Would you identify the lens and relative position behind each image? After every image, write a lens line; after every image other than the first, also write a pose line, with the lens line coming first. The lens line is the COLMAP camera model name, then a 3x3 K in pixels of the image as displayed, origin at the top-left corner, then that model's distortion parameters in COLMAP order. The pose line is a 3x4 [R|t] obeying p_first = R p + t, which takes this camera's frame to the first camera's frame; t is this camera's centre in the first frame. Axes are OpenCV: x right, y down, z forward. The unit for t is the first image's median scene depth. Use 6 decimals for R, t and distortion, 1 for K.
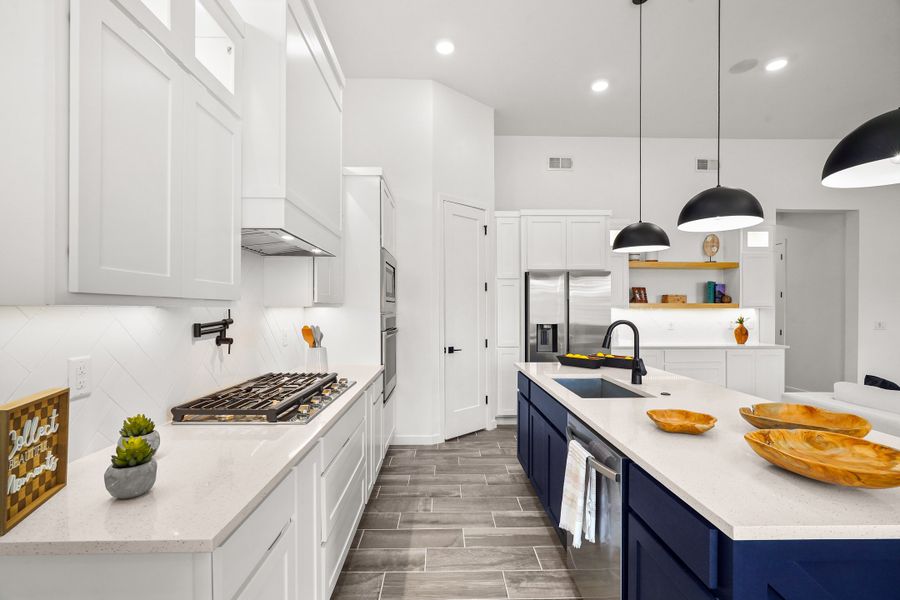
lens RADIAL K [[405.6, 0, 450.5], [0, 405.6, 310.3], [0, 0, 1]] dist [-0.002655, -0.000237]
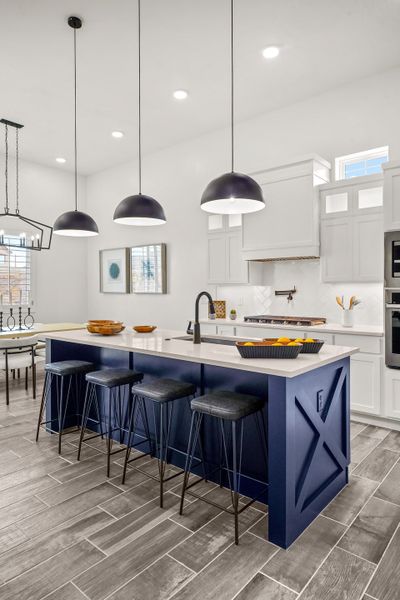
lens RADIAL K [[375.2, 0, 202.4], [0, 375.2, 291.7], [0, 0, 1]] dist [0.000315, 0.000593]
pose [[-0.664957, 0.002764, -0.746877, 0.705977], [-0.002727, 0.999977, 0.006129, 0.008721], [0.746877, 0.006112, -0.664934, 0.961726]]
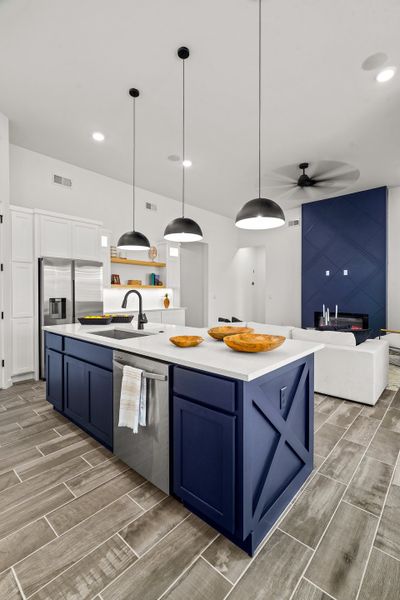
lens RADIAL K [[271.6, 0, 202.3], [0, 271.6, 293.2], [0, 0, 1]] dist [-0.002356, 0.000013]
pose [[0.682181, -0.003315, 0.731176, -0.092407], [0.005170, 0.999987, -0.000289, 0.020548], [-0.731165, 0.003977, 0.682189, 0.040298]]
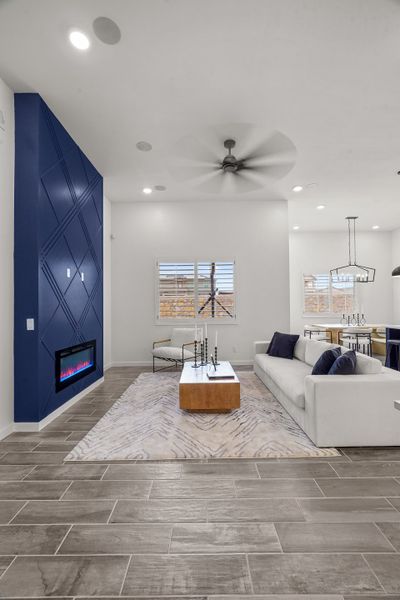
lens RADIAL K [[270.4, 0, 200.0], [0, 270.4, 300.0], [0, 0, 1]] dist [-0.002655, -0.000237]
pose [[-0.999765, 0.006931, 0.020535, 1.103721], [0.006553, 0.999808, -0.018458, 0.008192], [-0.020659, -0.018319, -0.999619, 1.362454]]
